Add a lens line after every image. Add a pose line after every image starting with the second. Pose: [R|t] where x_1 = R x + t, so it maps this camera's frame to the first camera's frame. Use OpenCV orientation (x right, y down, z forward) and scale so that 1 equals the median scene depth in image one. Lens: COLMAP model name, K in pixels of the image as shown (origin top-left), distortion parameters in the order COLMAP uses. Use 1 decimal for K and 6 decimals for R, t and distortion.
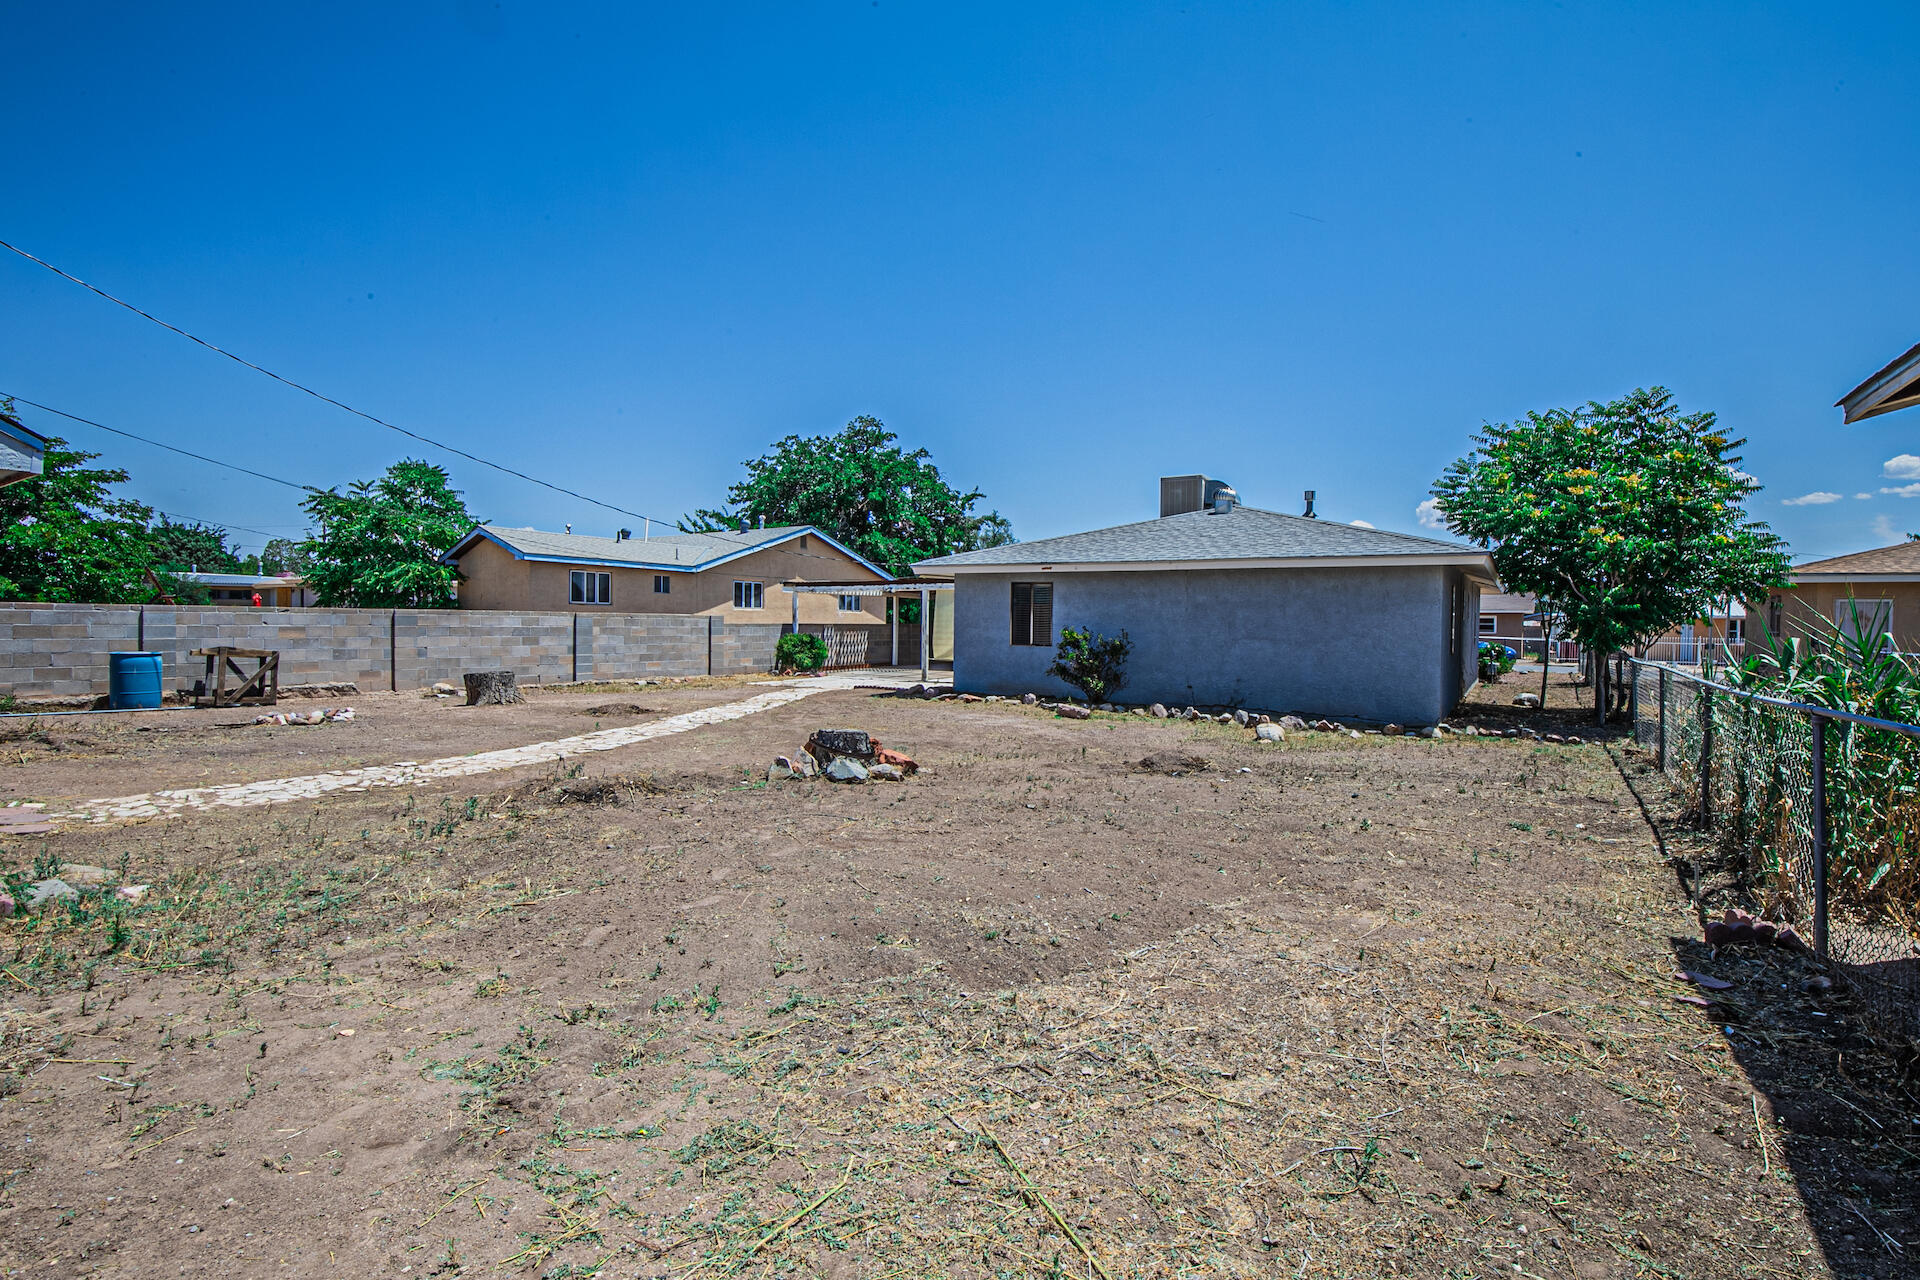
lens RADIAL K [[890.8, 0, 959.1], [0, 890.8, 638.2], [0, 0, 1]] dist [-0.022799, -0.000034]
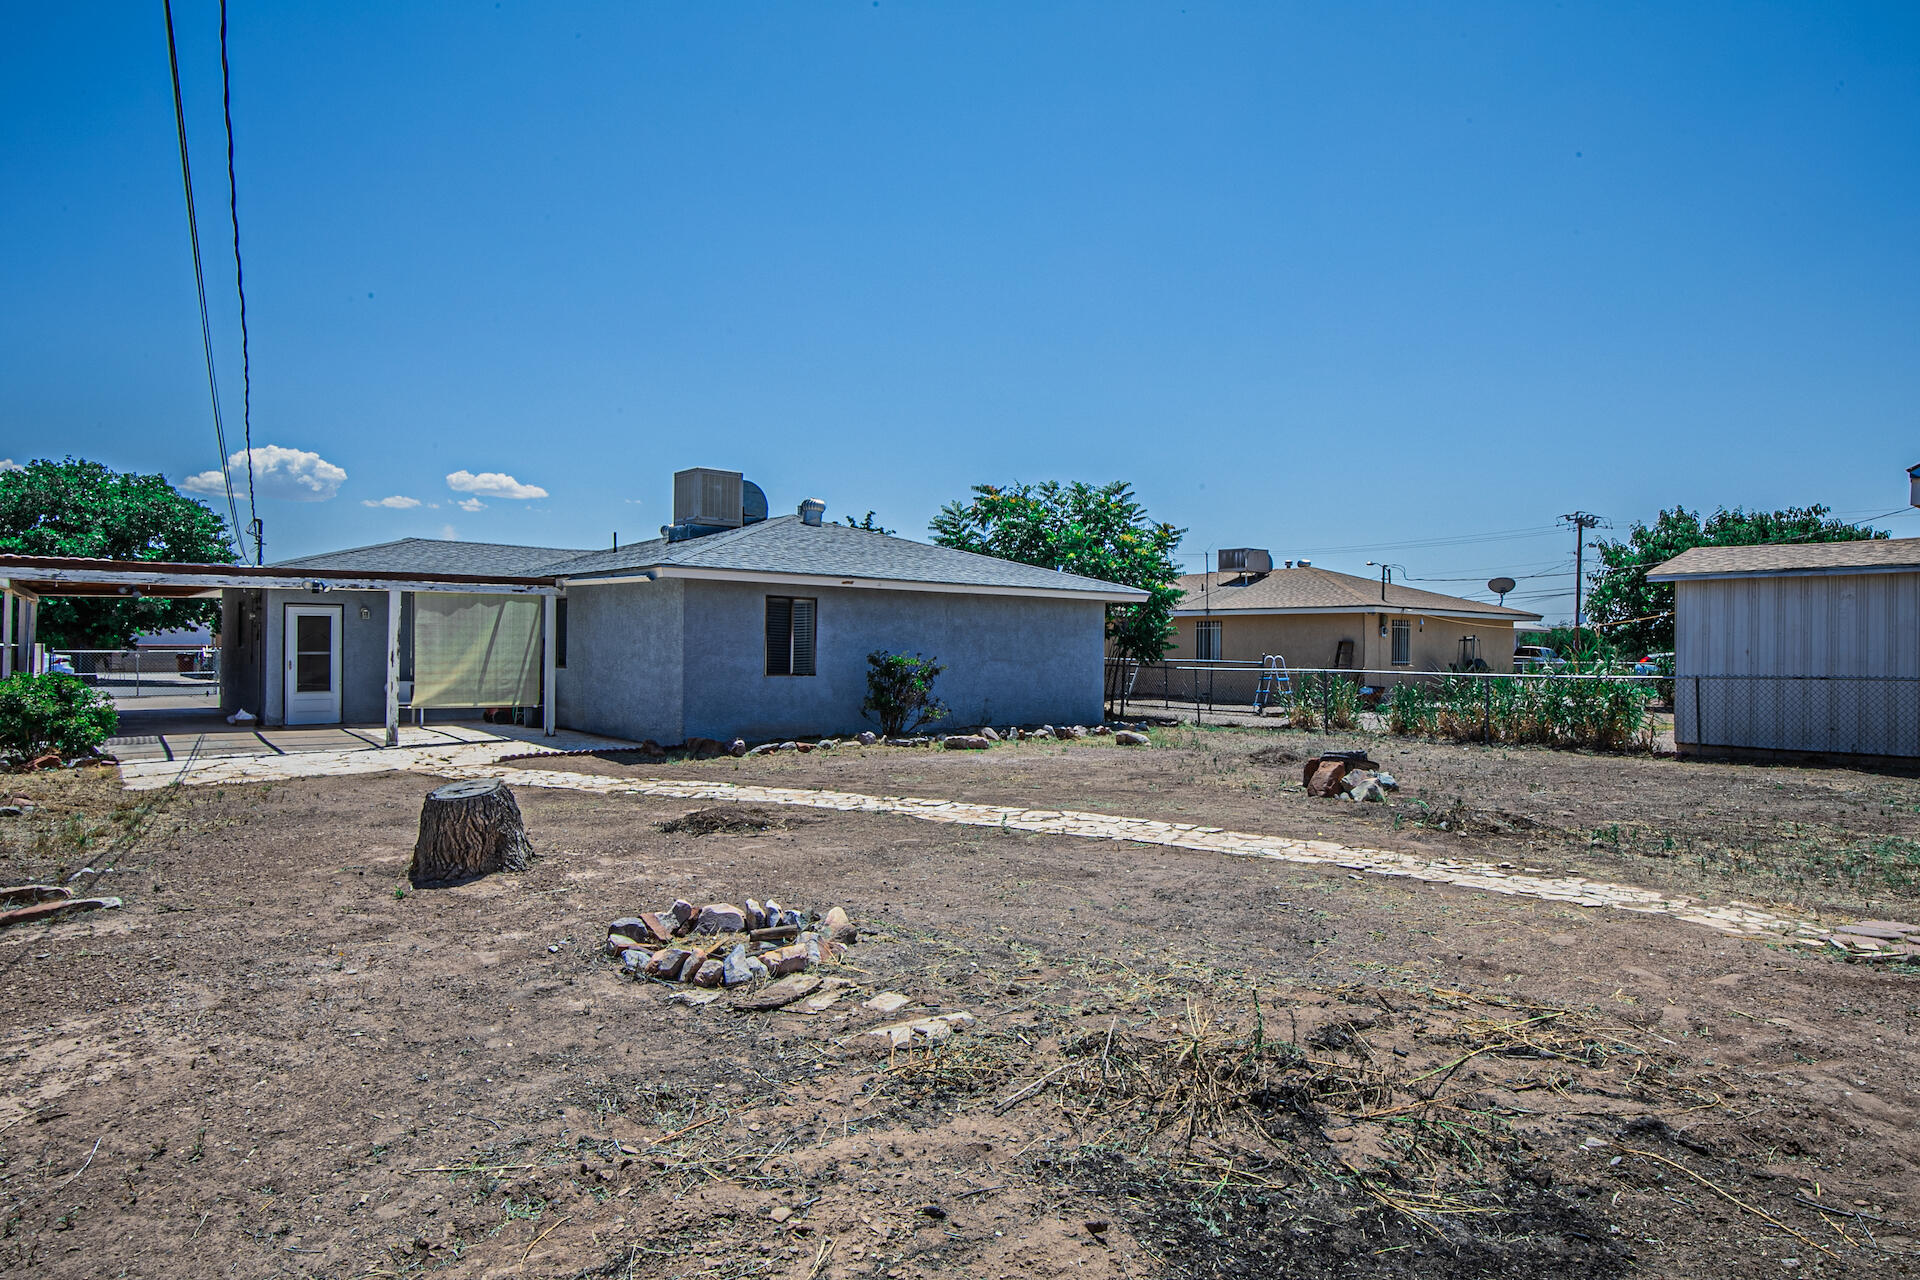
lens RADIAL K [[1093.3, 0, 959.1], [0, 1093.3, 637.5], [0, 0, 1]] dist [-0.000212, 0.000014]
pose [[0.298761, -0.005462, 0.954312, -0.830716], [0.012373, 0.999922, 0.001849, -0.026548], [-0.954248, 0.011255, 0.298805, 0.575837]]
